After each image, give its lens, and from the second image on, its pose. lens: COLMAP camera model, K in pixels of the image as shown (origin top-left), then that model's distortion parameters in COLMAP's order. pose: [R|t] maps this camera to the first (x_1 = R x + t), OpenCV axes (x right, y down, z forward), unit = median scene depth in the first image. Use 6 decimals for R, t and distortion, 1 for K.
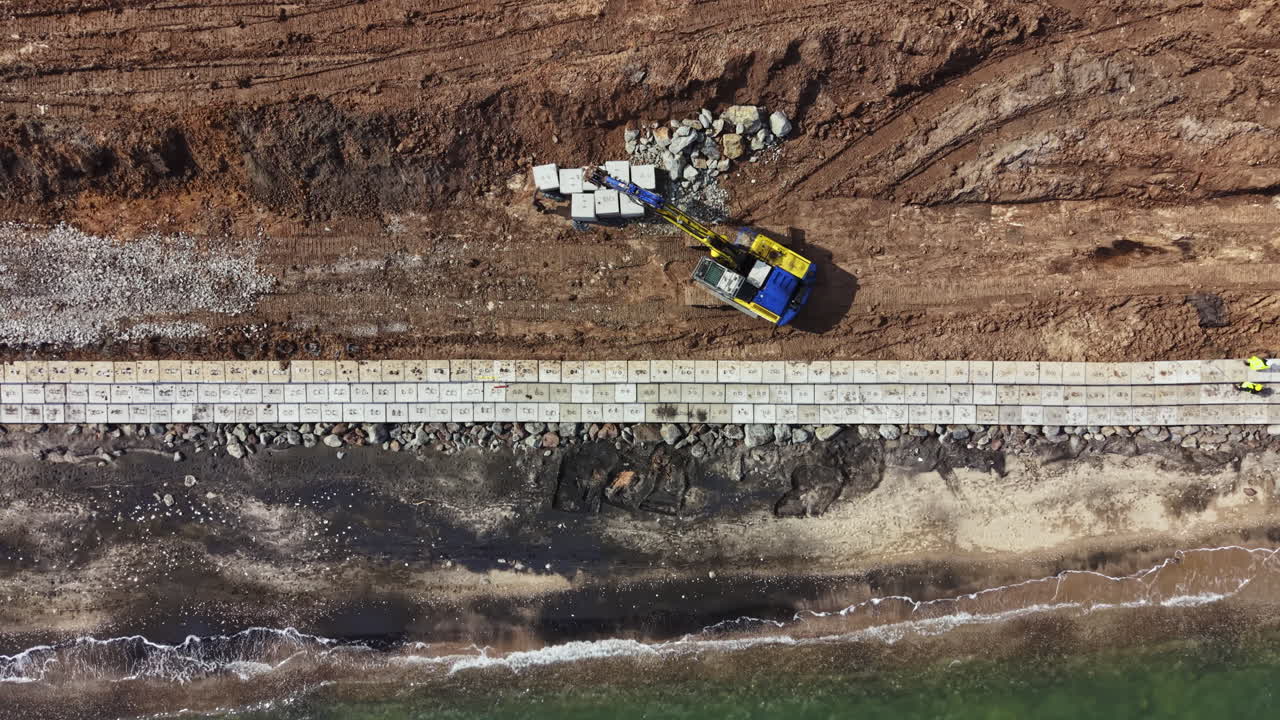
lens RADIAL K [[985.4, 0, 633.3], [0, 985.4, 364.4], [0, 0, 1]] dist [0.074158, -0.096993]
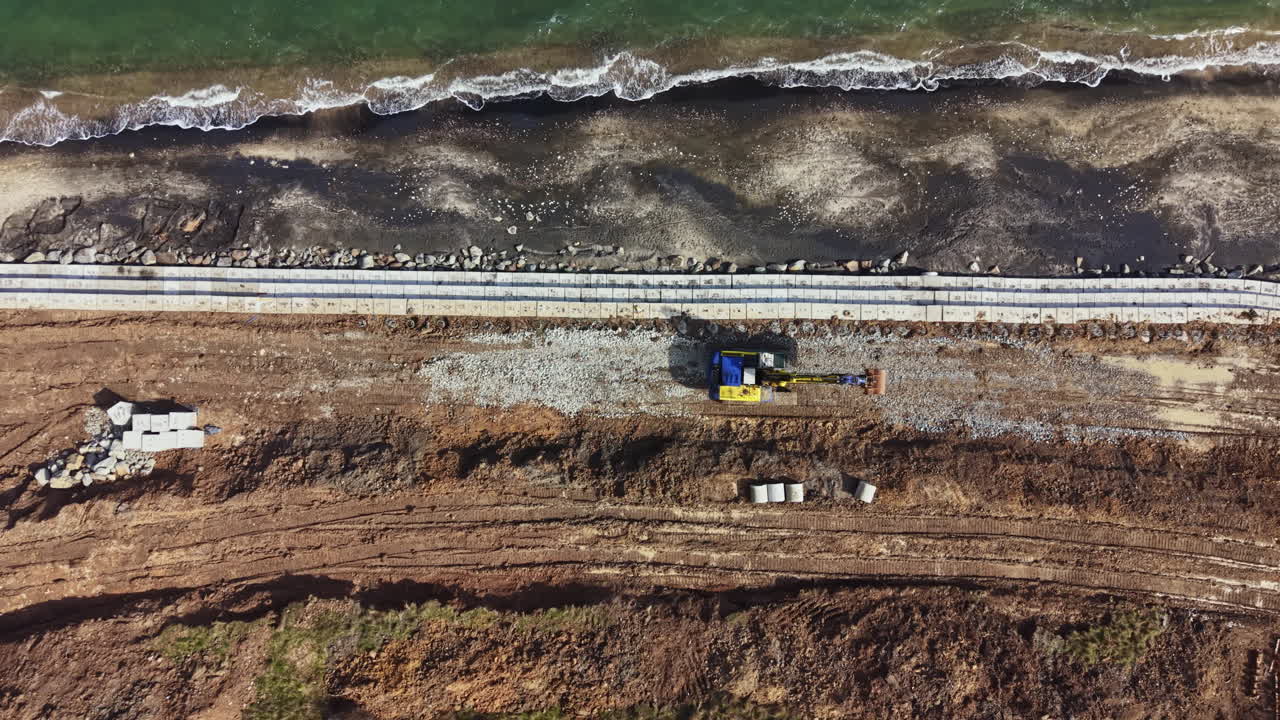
lens RADIAL K [[985.4, 0, 633.3], [0, 985.4, 364.4], [0, 0, 1]] dist [0.074158, -0.096993]
pose [[-0.998943, -0.016110, 0.043053, -0.695193], [0.015876, -0.999857, -0.005779, -0.058234], [0.043140, -0.005089, 0.999056, -0.352199]]
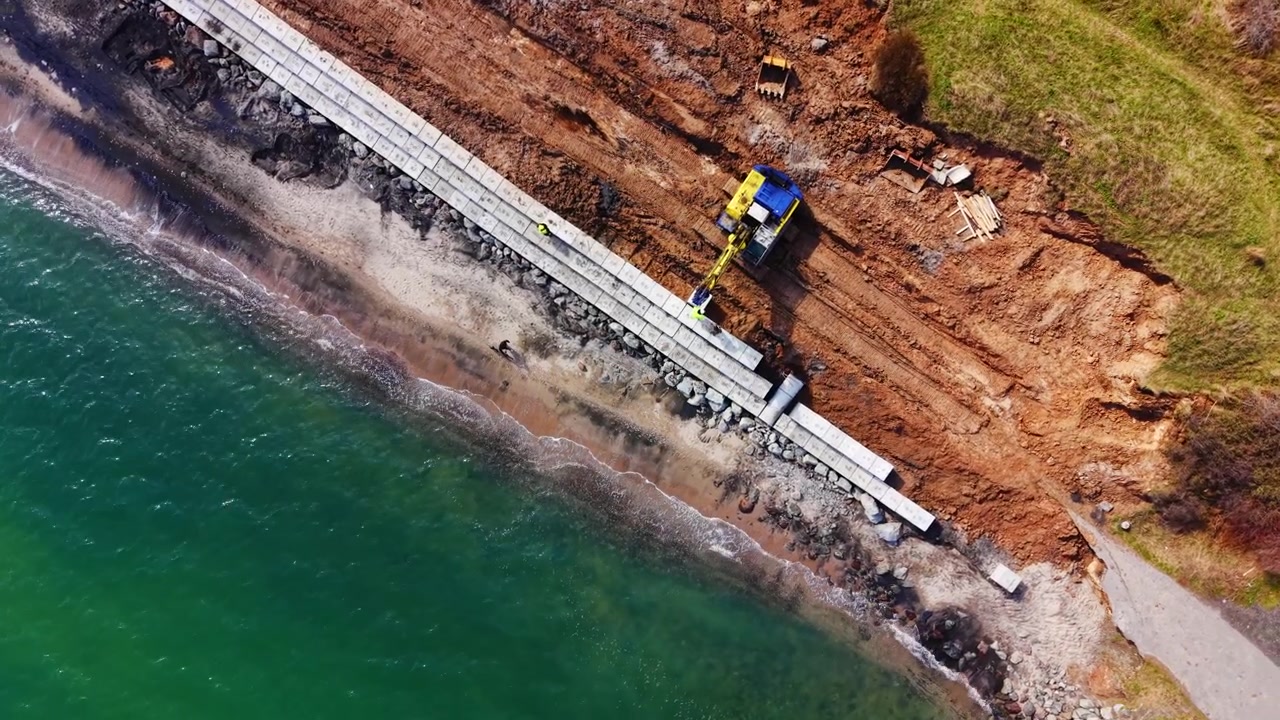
lens RADIAL K [[985.4, 0, 633.3], [0, 985.4, 364.4], [0, 0, 1]] dist [0.074158, -0.096993]
pose [[0.818346, 0.574722, 0.002123, 0.676987], [-0.574711, 0.818293, 0.010221, 0.078069], [0.004137, -0.009585, 0.999946, -0.211729]]
